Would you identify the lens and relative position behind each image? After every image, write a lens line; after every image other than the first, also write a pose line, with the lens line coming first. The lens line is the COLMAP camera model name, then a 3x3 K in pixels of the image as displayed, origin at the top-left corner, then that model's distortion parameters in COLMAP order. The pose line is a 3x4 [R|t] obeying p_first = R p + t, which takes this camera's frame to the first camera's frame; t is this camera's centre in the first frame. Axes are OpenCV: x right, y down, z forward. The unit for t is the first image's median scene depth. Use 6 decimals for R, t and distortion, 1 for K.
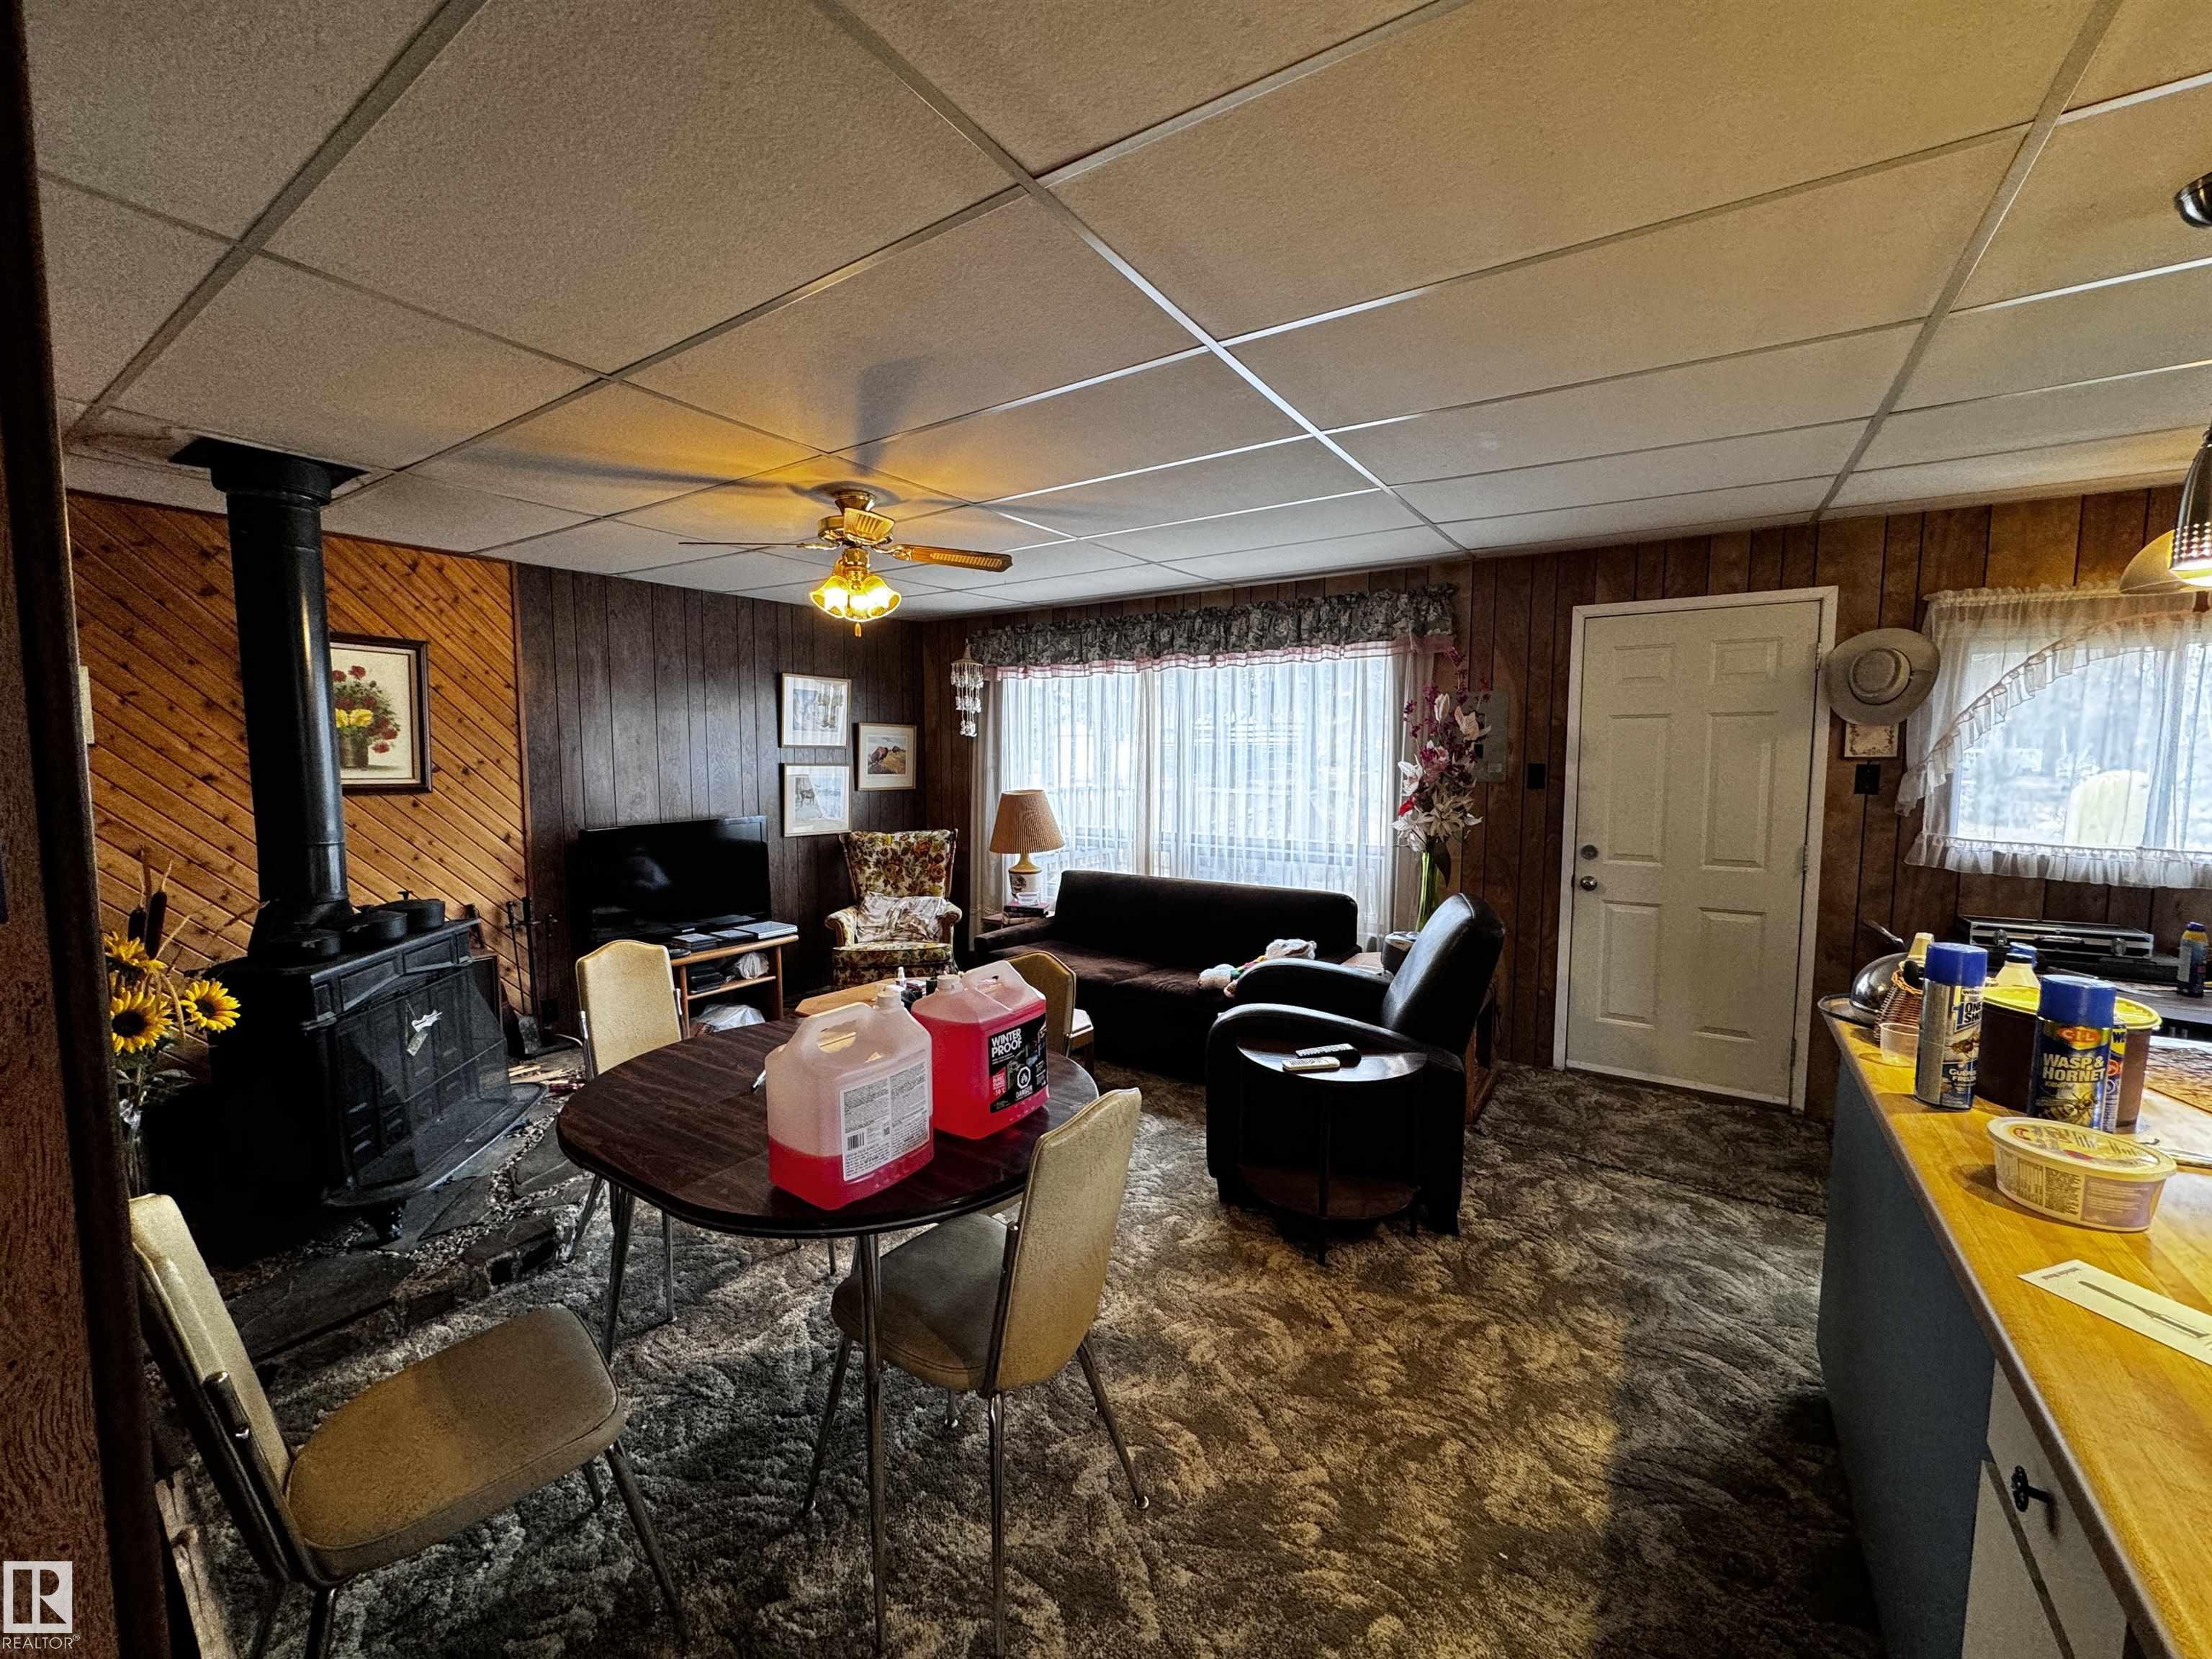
lens RADIAL K [[880.1, 0, 1101.7], [0, 880.1, 825.0], [0, 0, 1]] dist [0.000525, -0.000005]
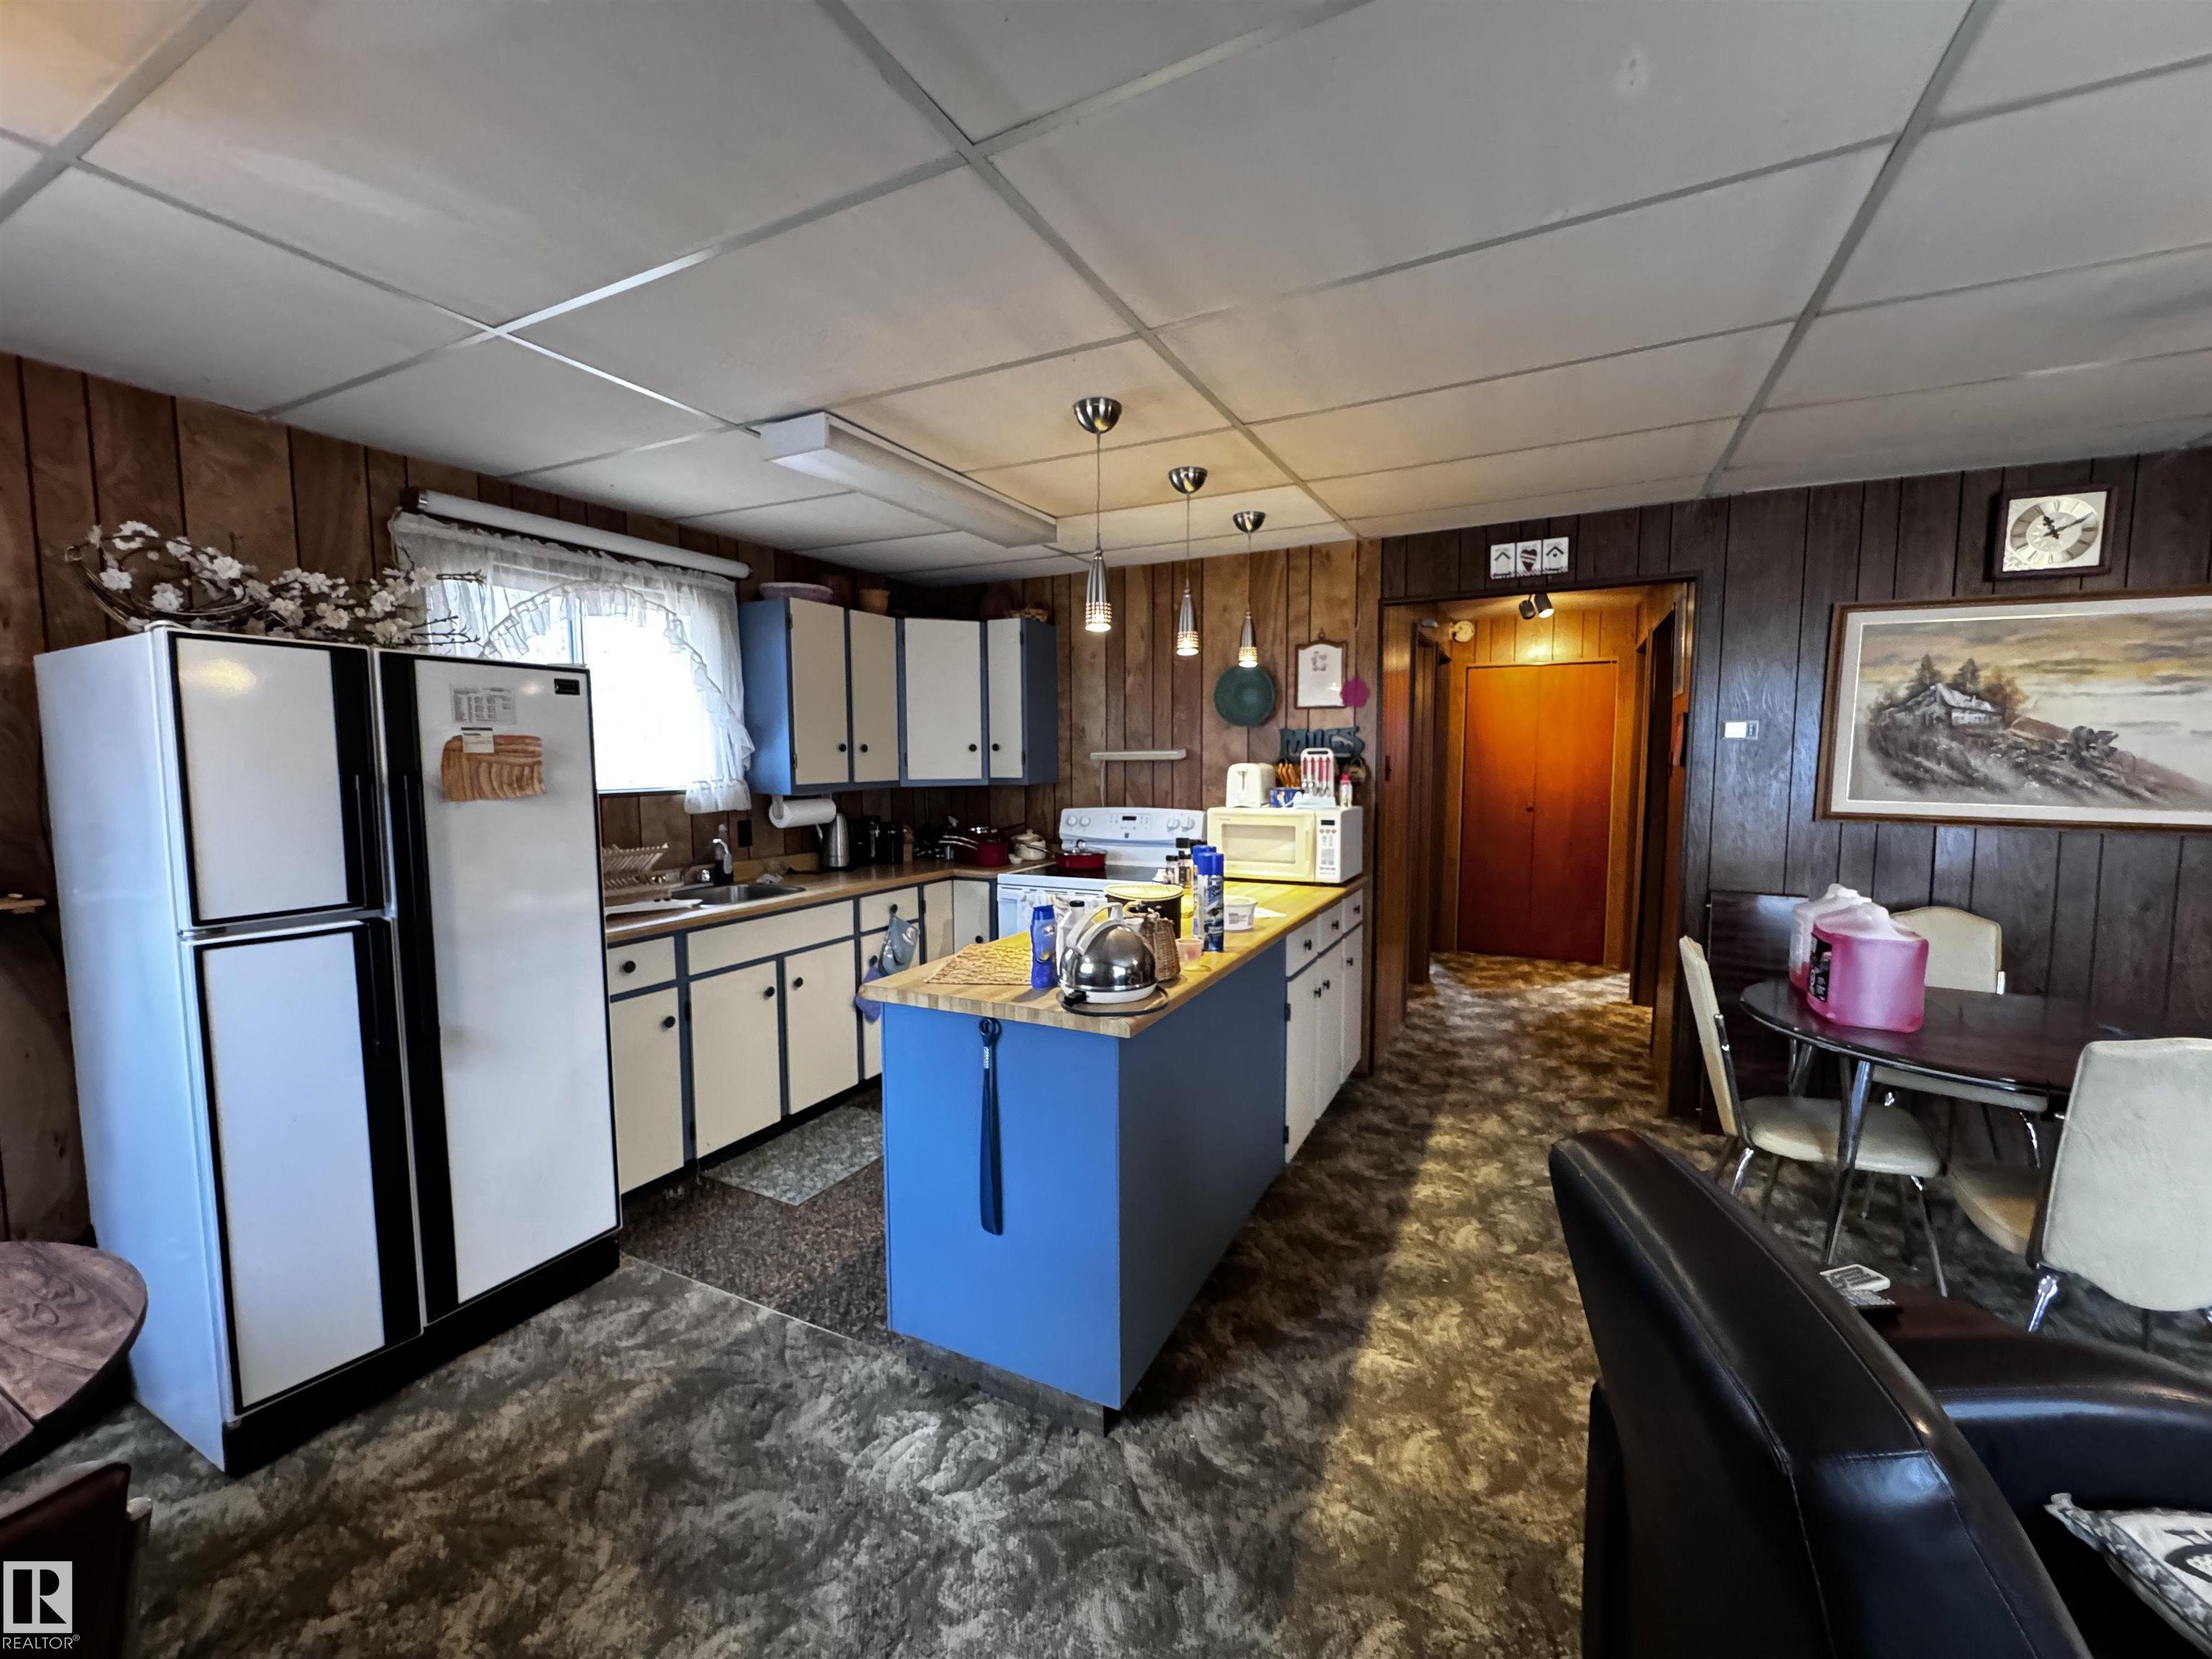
lens RADIAL K [[880.1, 0, 1101.7], [0, 880.1, 825.0], [0, 0, 1]] dist [0.000525, -0.000005]
pose [[-0.993534, 0.012096, -0.112889, 0.792919], [-0.006326, 0.986867, 0.161412, -0.104058], [0.113359, 0.161082, -0.980409, 1.510900]]
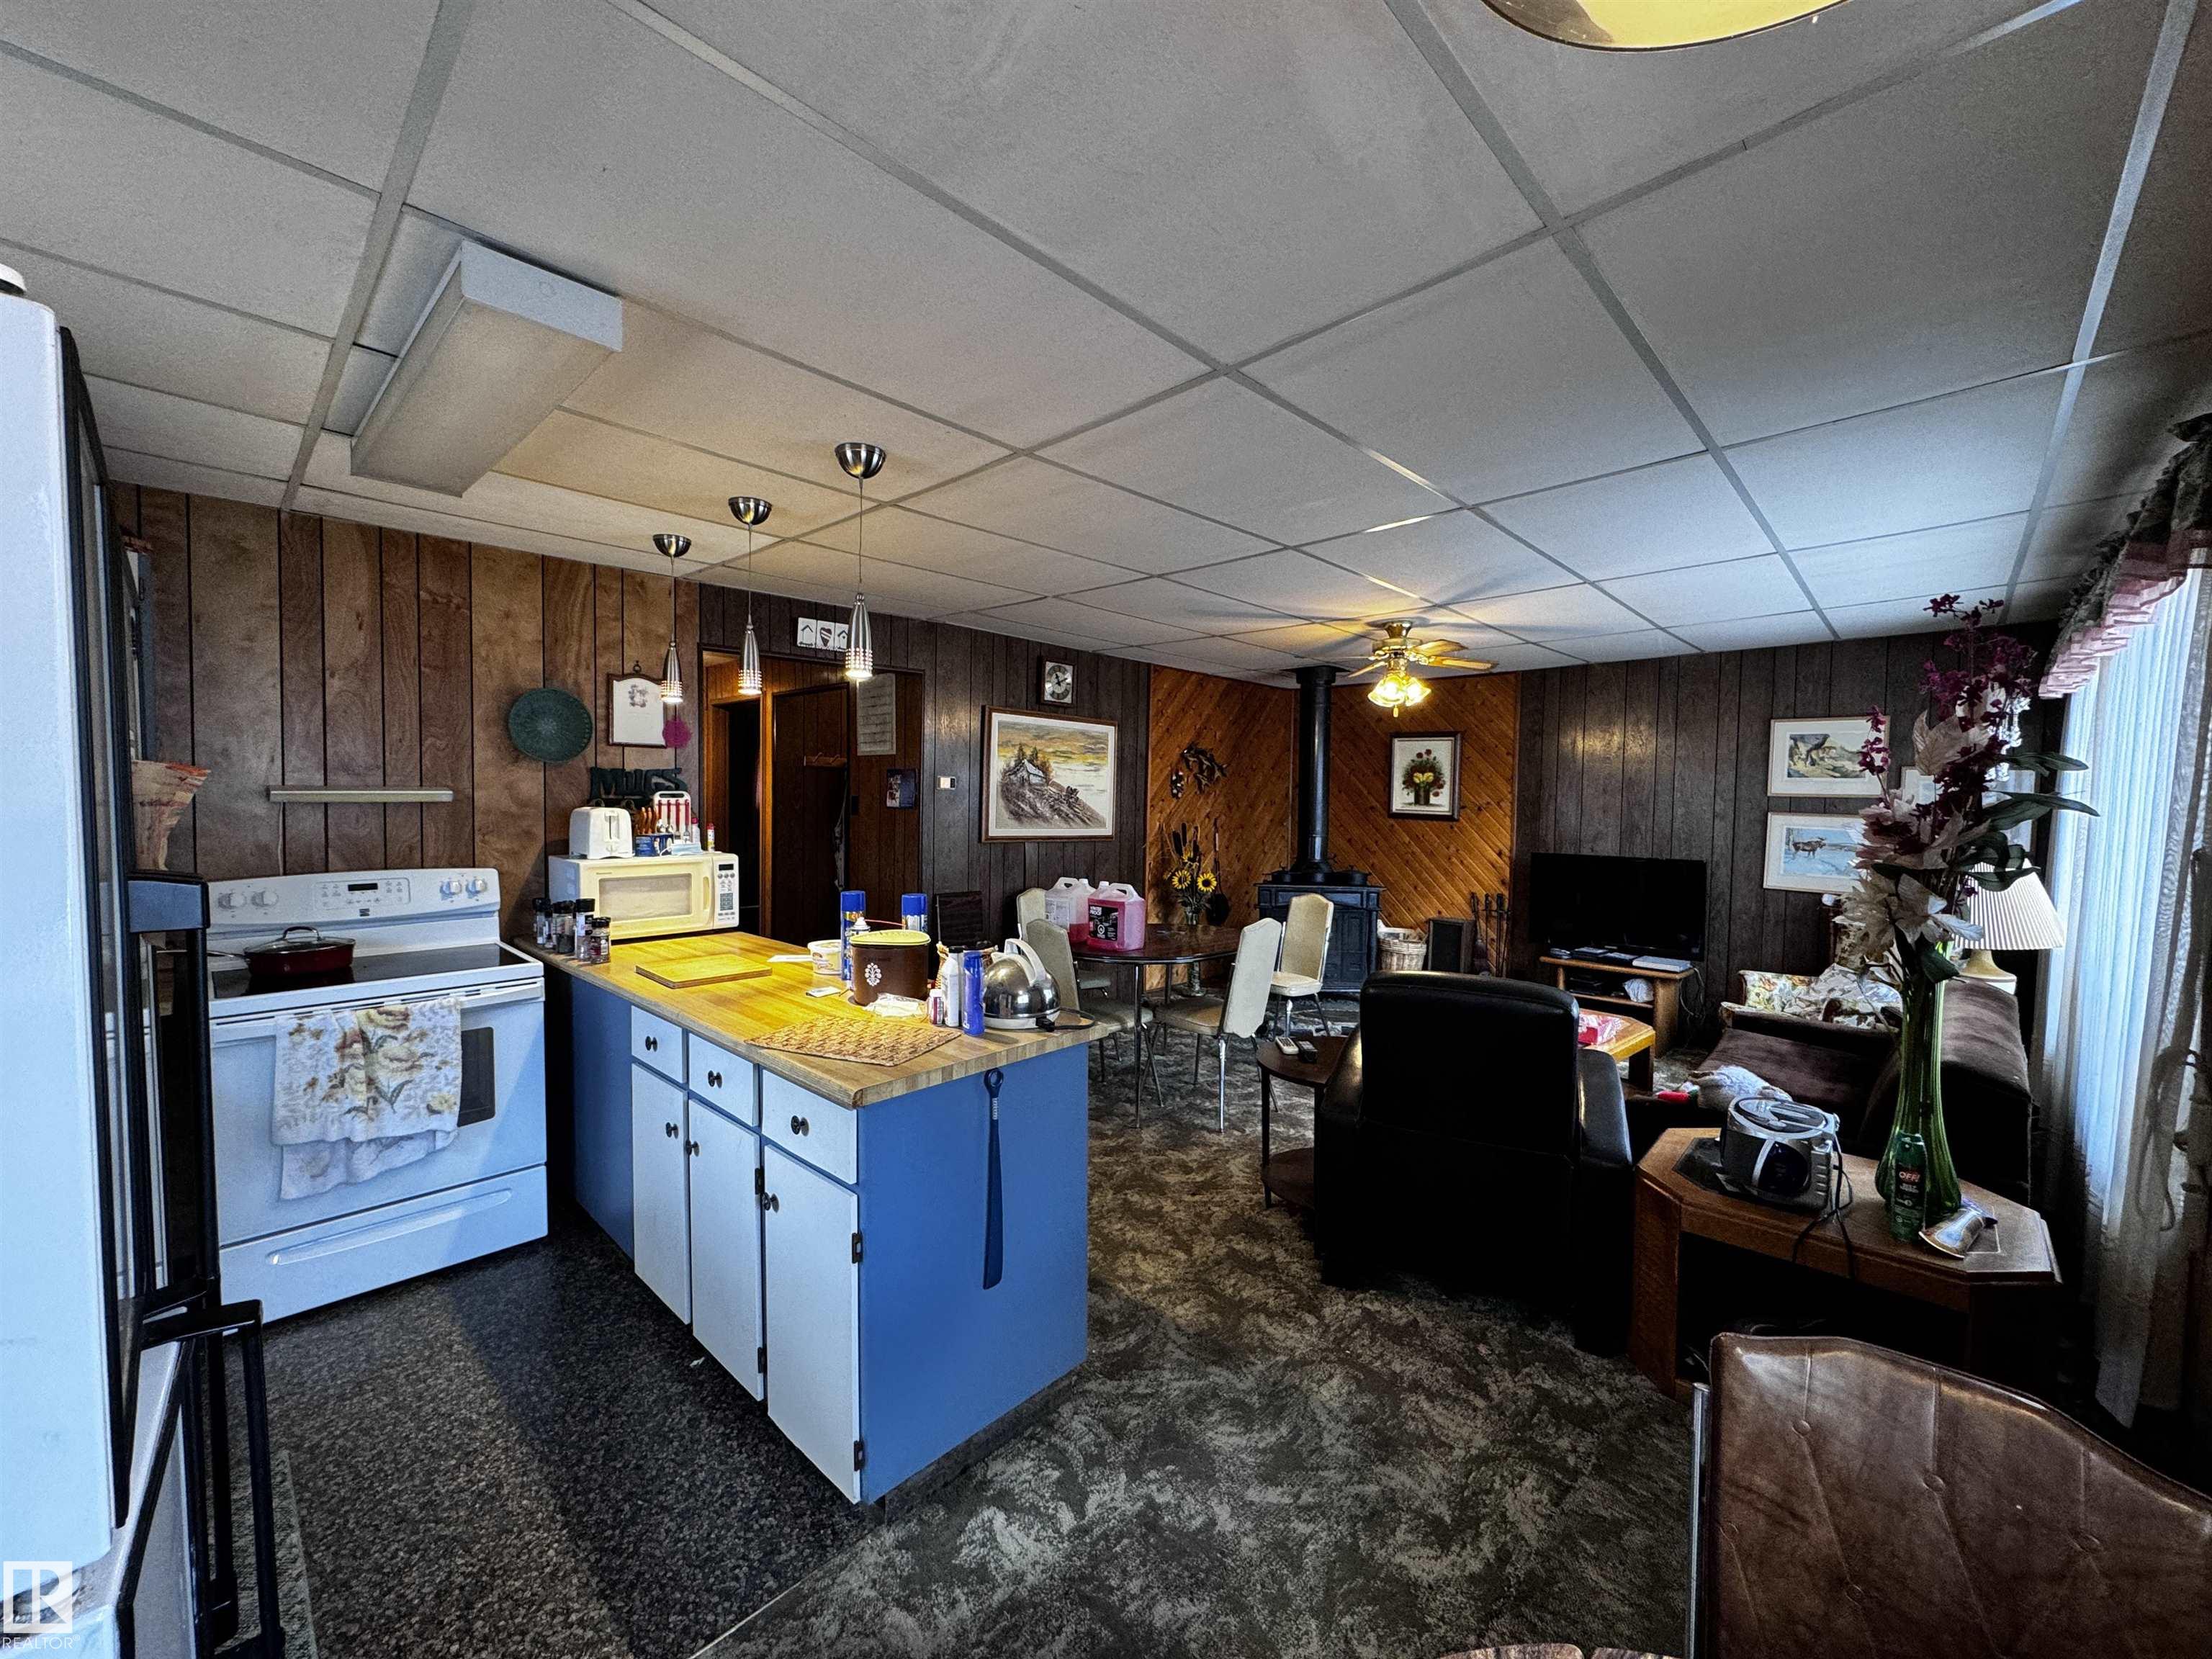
lens RADIAL K [[880.1, 0, 1101.7], [0, 880.1, 825.0], [0, 0, 1]] dist [0.000525, -0.000005]
pose [[-0.181468, 0.032337, -0.982865, 1.550239], [-0.094778, 0.994231, 0.050210, -0.074465], [0.978819, 0.102266, -0.177357, 0.977291]]
